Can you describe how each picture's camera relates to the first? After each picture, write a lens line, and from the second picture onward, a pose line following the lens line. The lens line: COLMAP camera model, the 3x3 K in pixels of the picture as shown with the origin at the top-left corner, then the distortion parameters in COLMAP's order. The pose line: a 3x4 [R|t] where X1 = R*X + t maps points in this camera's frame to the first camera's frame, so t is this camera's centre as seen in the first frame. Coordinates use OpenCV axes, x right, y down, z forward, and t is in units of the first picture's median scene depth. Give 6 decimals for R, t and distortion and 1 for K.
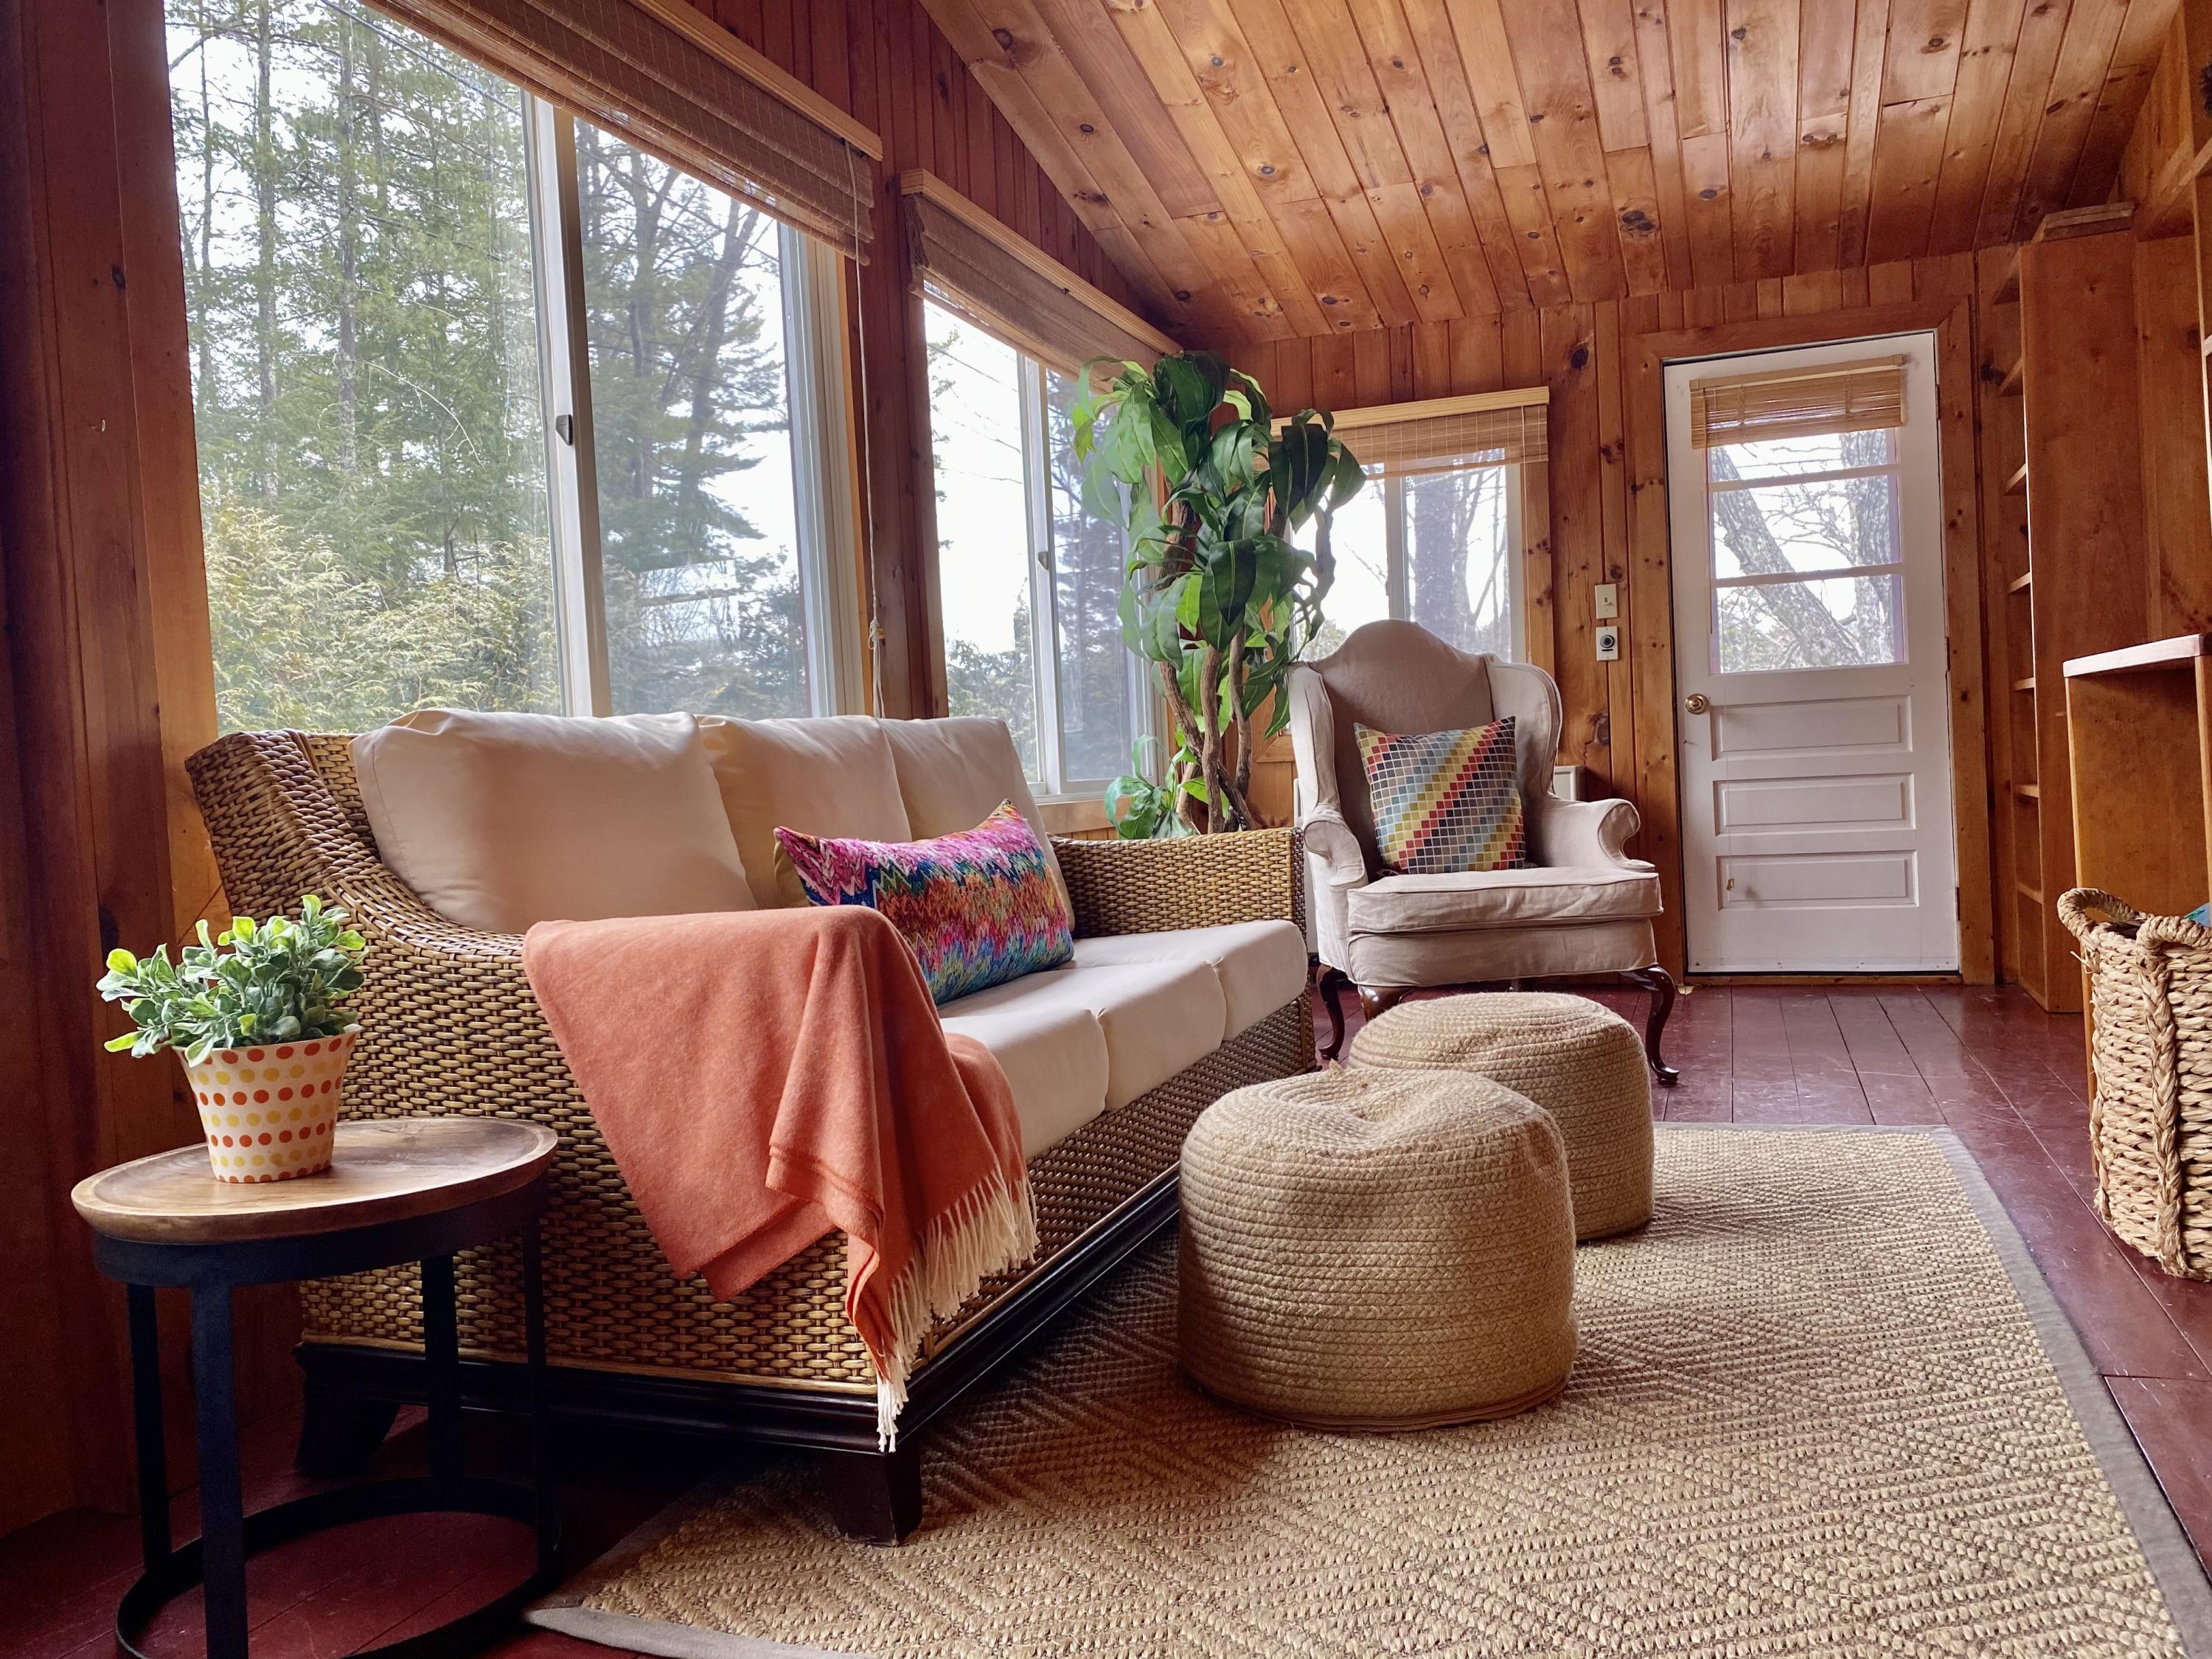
lens RADIAL K [[1662.2, 0, 1103.5], [0, 1662.2, 822.9], [0, 0, 1]] dist [-0.000284, -0.002609]
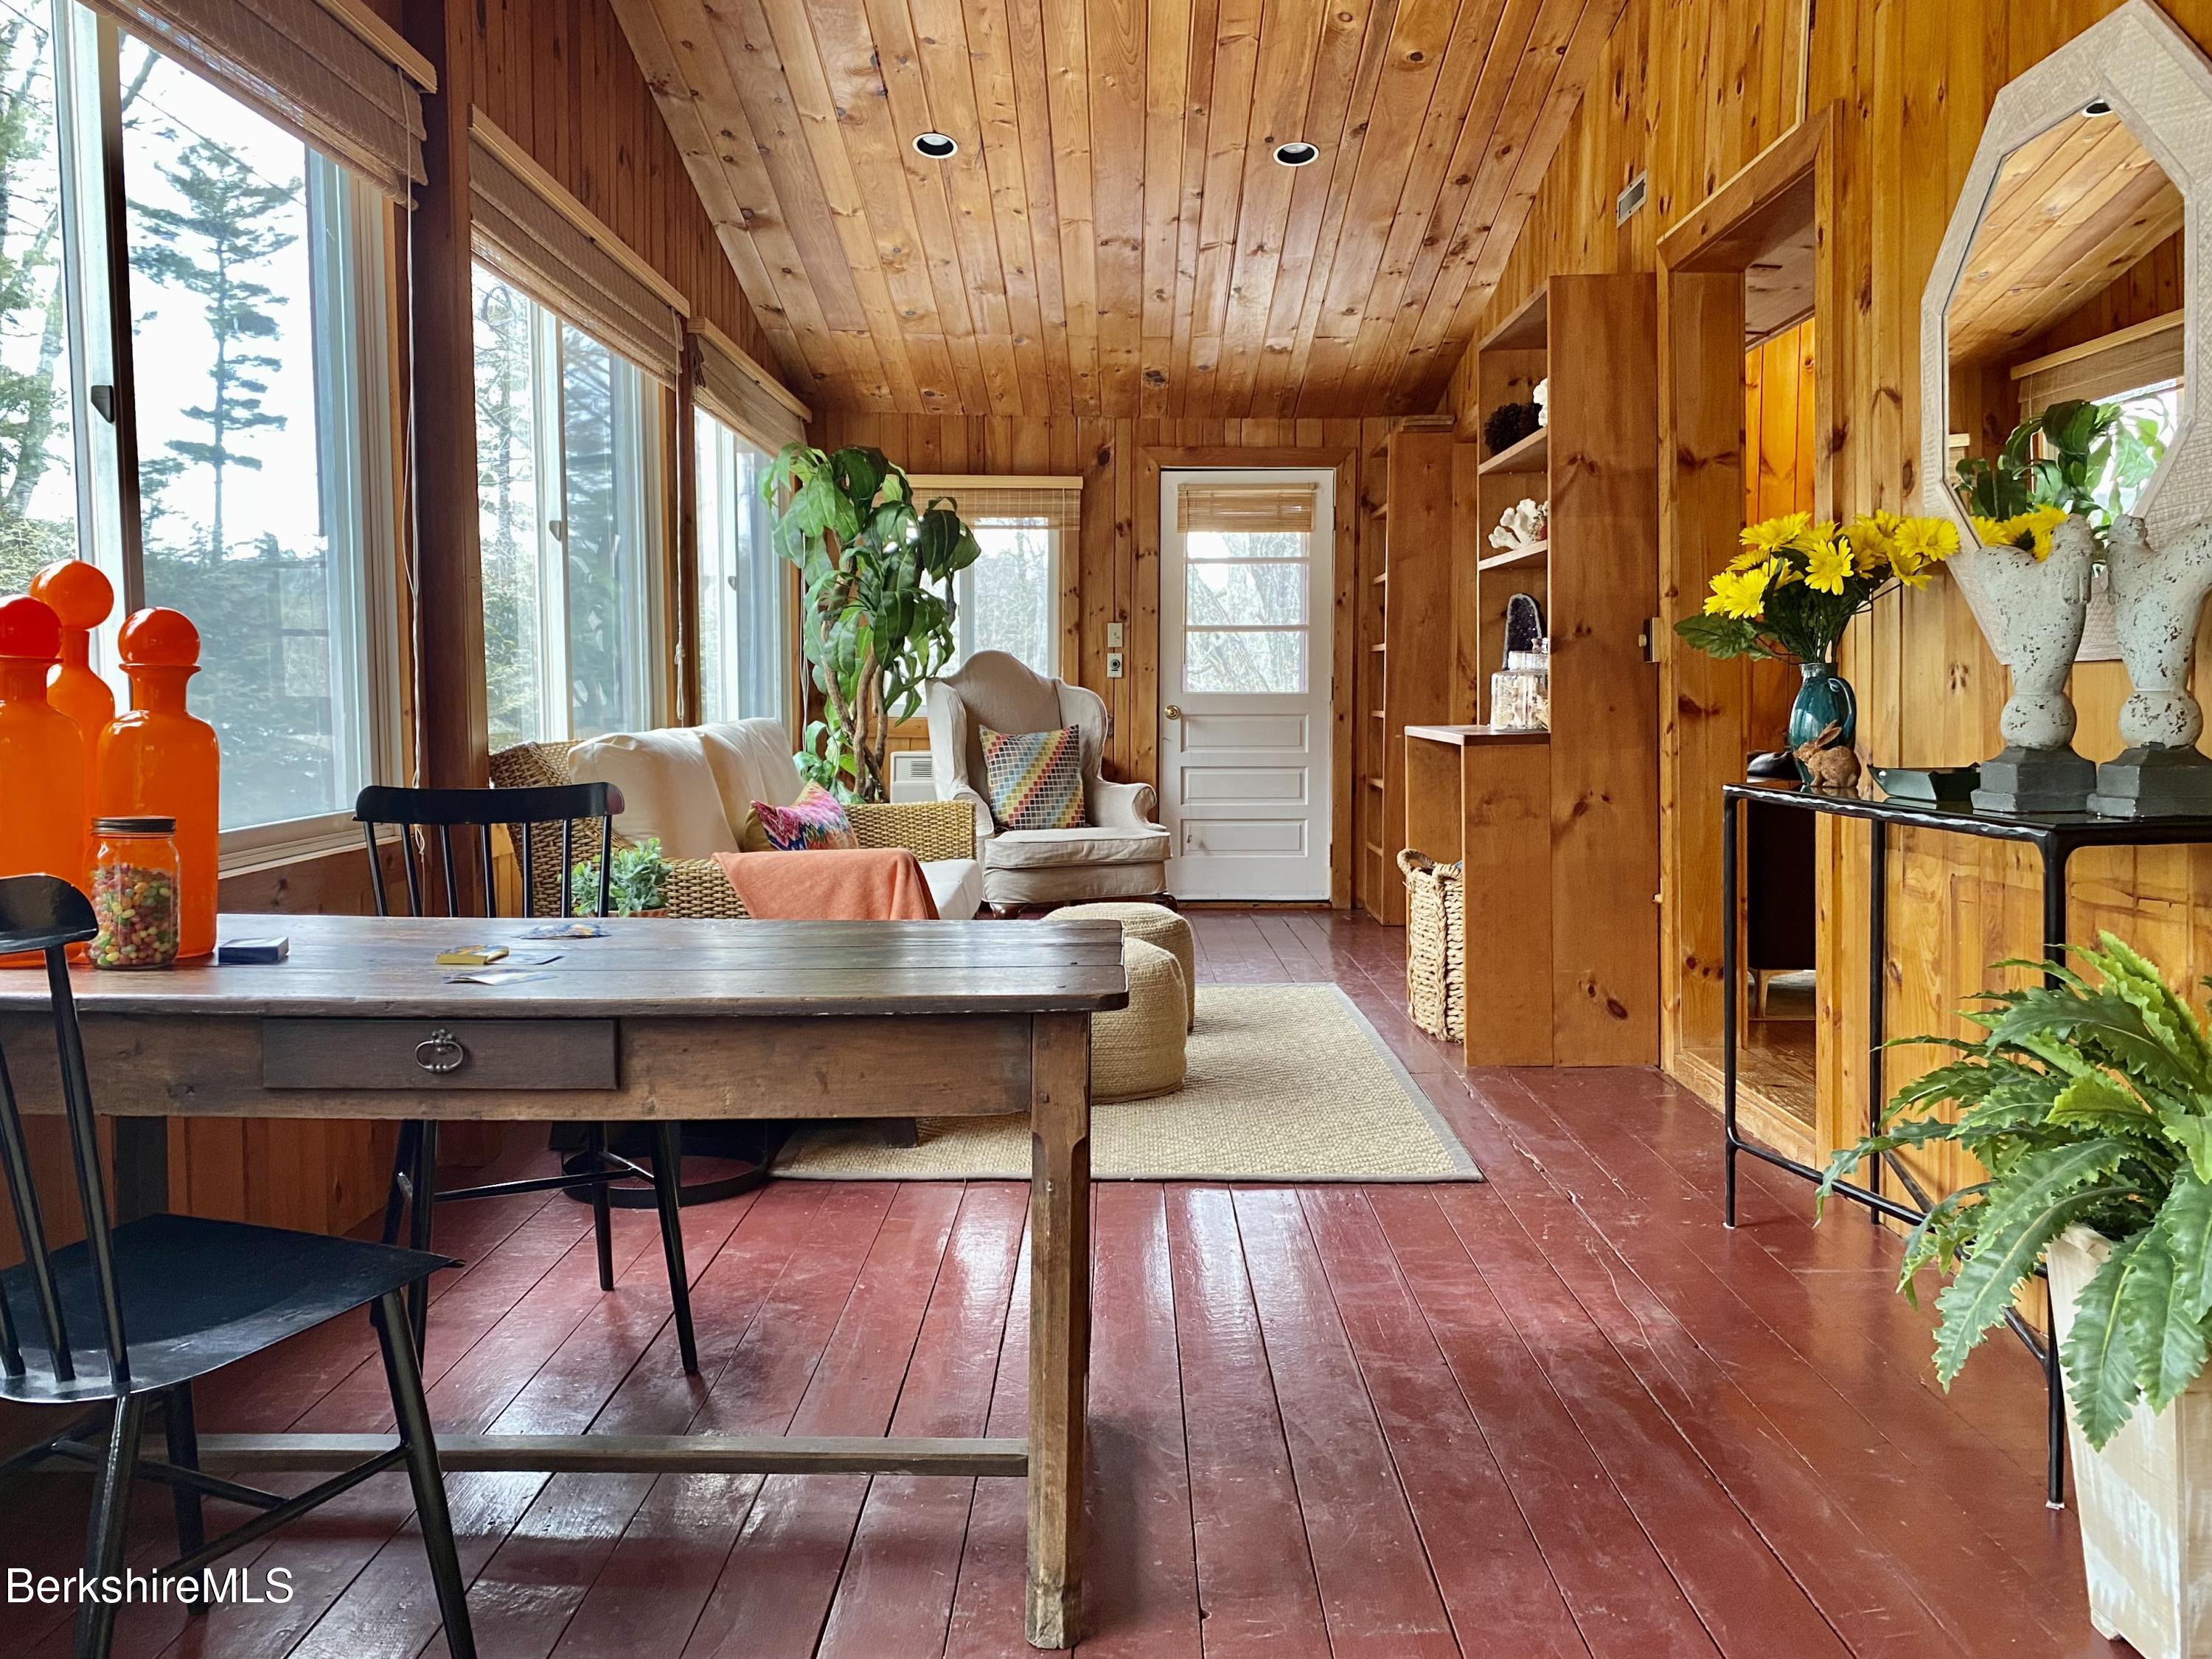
lens RADIAL K [[1674.7, 0, 1106.0], [0, 1674.7, 829.5], [0, 0, 1]] dist [0.106709, -0.178974]
pose [[0.935602, 0.022969, 0.352308, -0.232683], [-0.036930, 0.998774, 0.032954, -0.018856], [-0.351119, -0.043843, 0.935304, -0.380647]]
